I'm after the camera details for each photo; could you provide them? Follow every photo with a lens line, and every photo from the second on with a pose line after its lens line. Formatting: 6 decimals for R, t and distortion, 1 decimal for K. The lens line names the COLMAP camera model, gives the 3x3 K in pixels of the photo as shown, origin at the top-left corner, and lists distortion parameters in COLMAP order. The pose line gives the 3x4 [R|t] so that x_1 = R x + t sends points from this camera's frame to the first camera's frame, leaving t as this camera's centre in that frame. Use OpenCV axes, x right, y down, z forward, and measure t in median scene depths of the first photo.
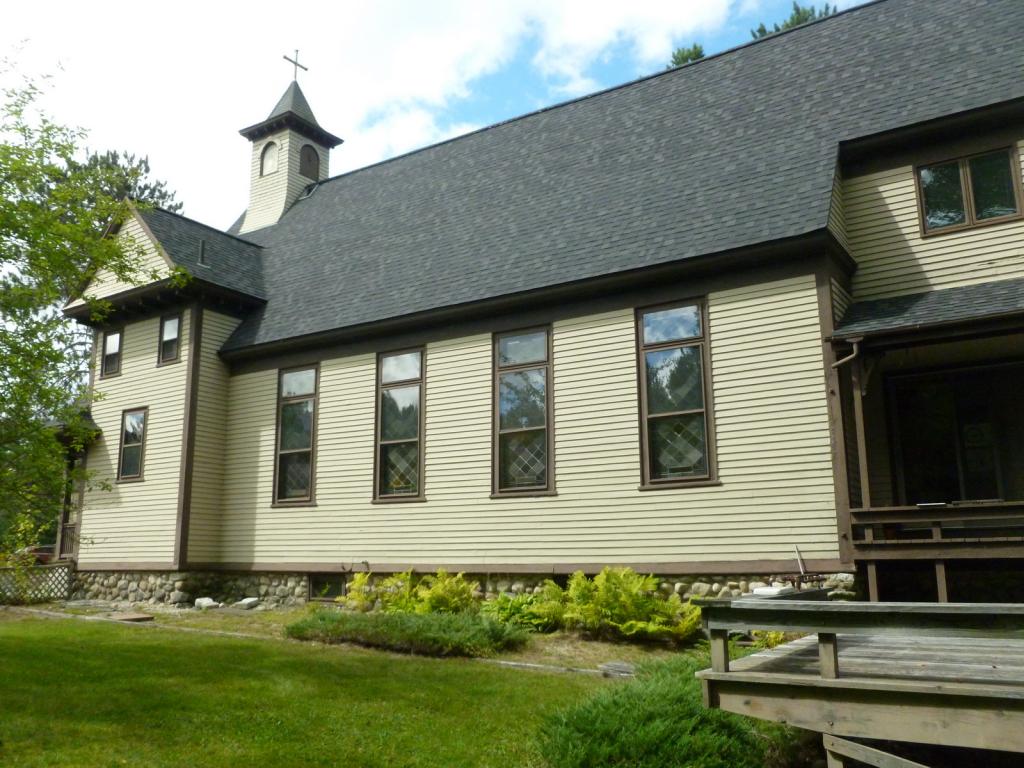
lens RADIAL K [[832.3, 0, 487.5], [0, 832.3, 387.7], [0, 0, 1]] dist [-0.050425, 0.011935]
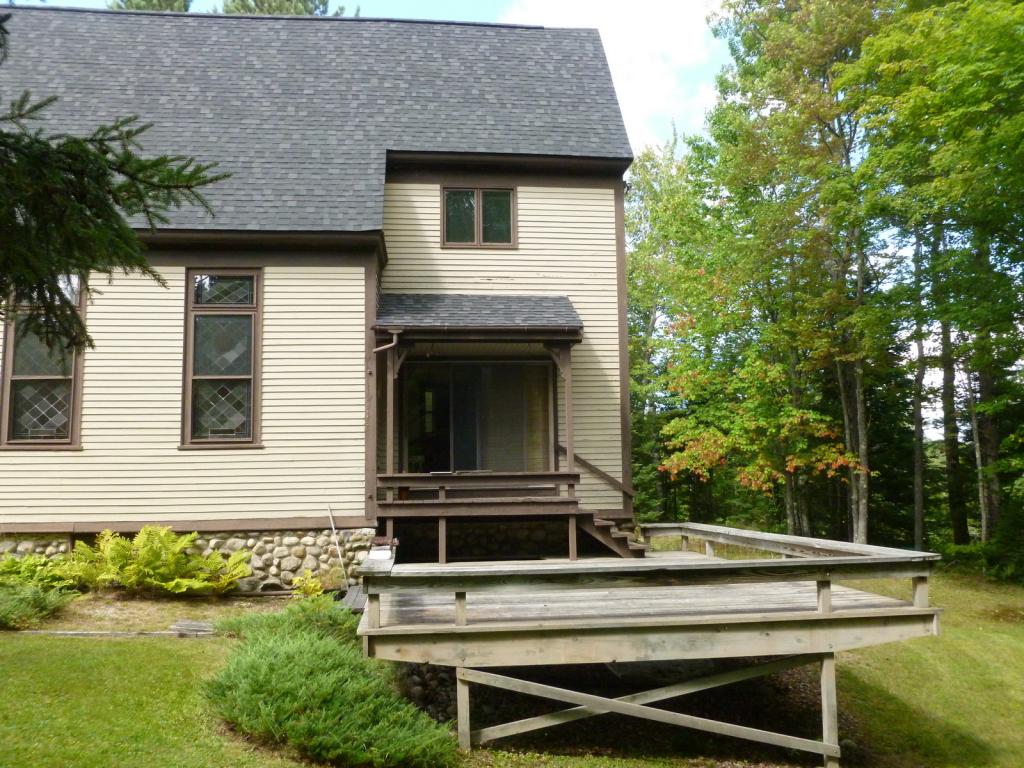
lens RADIAL K [[832.3, 0, 487.5], [0, 832.3, 387.7], [0, 0, 1]] dist [-0.050425, 0.011935]
pose [[0.782013, 0.067315, 0.619617, -0.155468], [-0.113542, 0.992901, 0.035433, -0.030485], [-0.612833, -0.098061, 0.784104, -0.014790]]
